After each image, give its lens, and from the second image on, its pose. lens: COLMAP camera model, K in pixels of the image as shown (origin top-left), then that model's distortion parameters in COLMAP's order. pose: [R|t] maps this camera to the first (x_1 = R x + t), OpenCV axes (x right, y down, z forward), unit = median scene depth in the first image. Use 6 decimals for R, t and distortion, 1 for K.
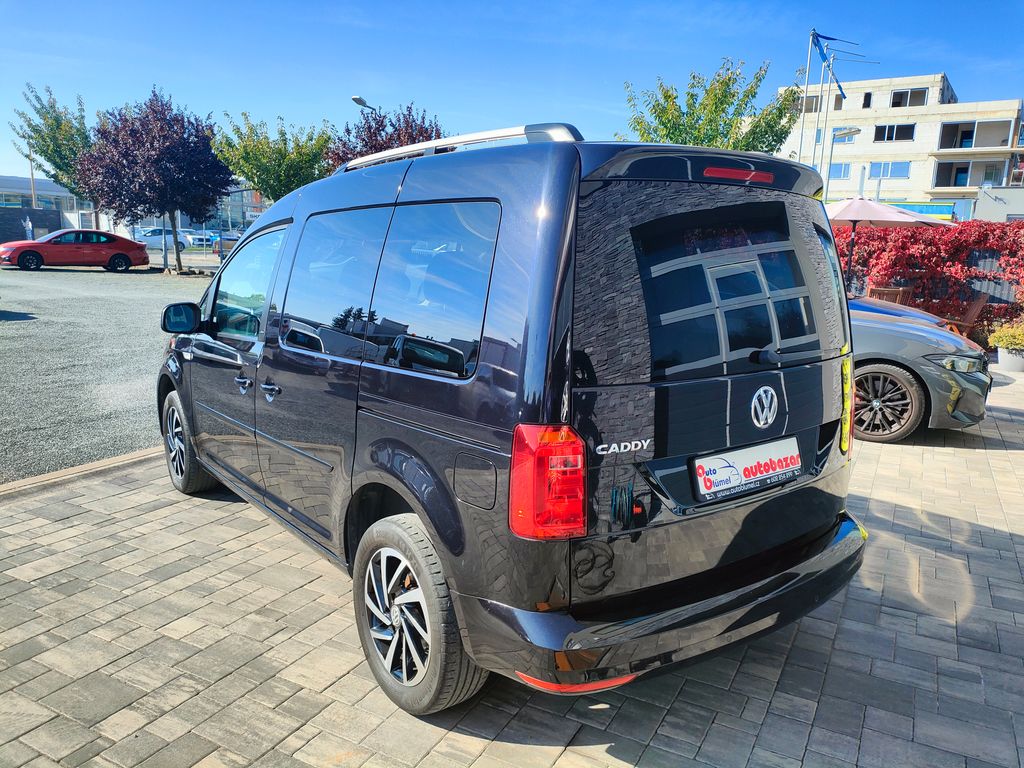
lens RADIAL K [[741.7, 0, 512.0], [0, 741.7, 384.0], [0, 0, 1]] dist [0.076671, -0.077750]
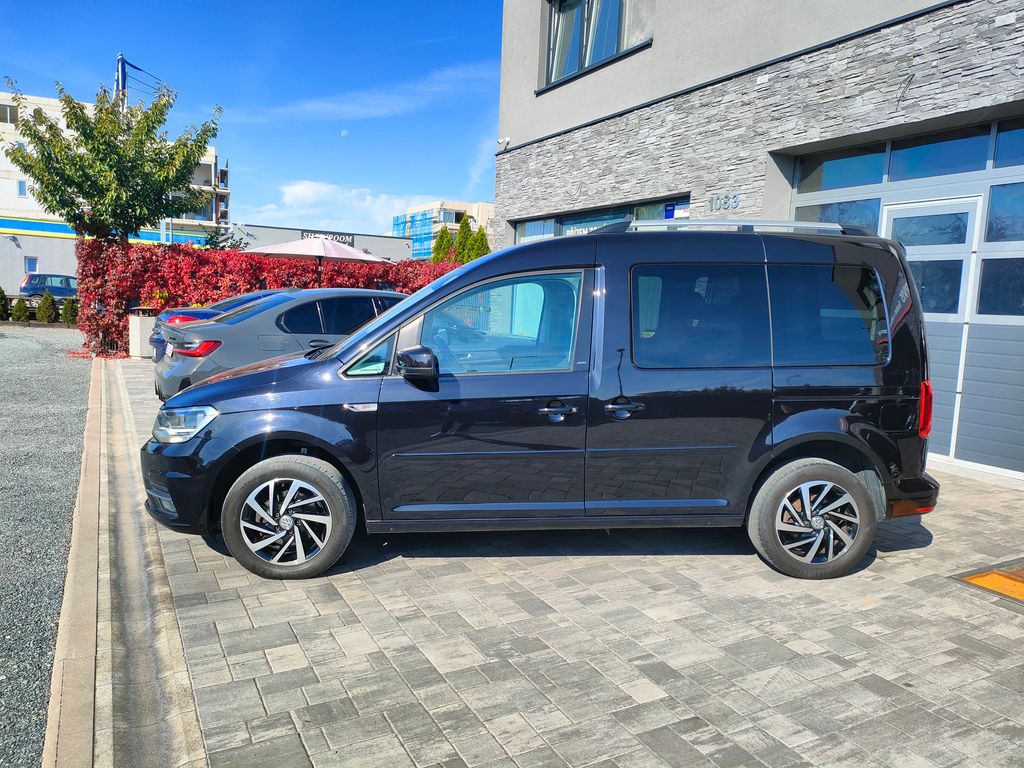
lens RADIAL K [[741.7, 0, 512.0], [0, 741.7, 384.0], [0, 0, 1]] dist [0.076671, -0.077750]
pose [[0.551907, -0.104782, 0.827296, -0.996541], [0.131637, 0.990583, 0.037645, -0.069235], [-0.823450, 0.088127, 0.560503, 0.343338]]
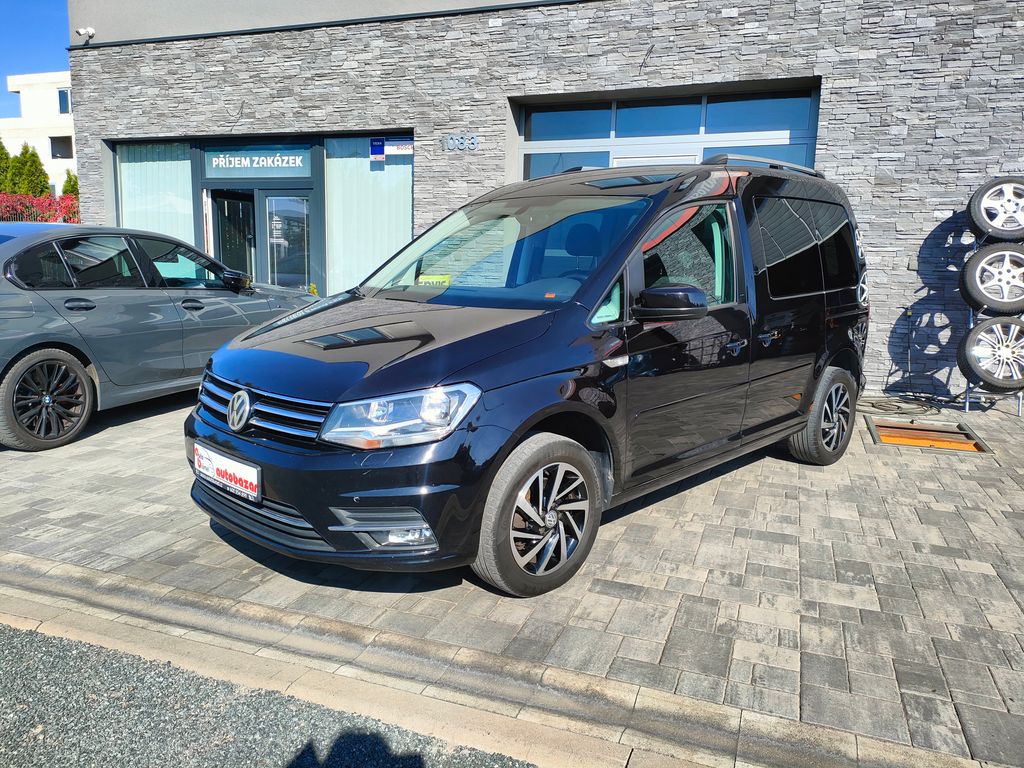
lens RADIAL K [[741.7, 0, 512.0], [0, 741.7, 384.0], [0, 0, 1]] dist [0.076671, -0.077750]
pose [[-0.134150, -0.190561, 0.972466, -1.063491], [0.154611, 0.965294, 0.210483, -0.173078], [-0.978825, 0.178591, -0.100031, 1.110027]]
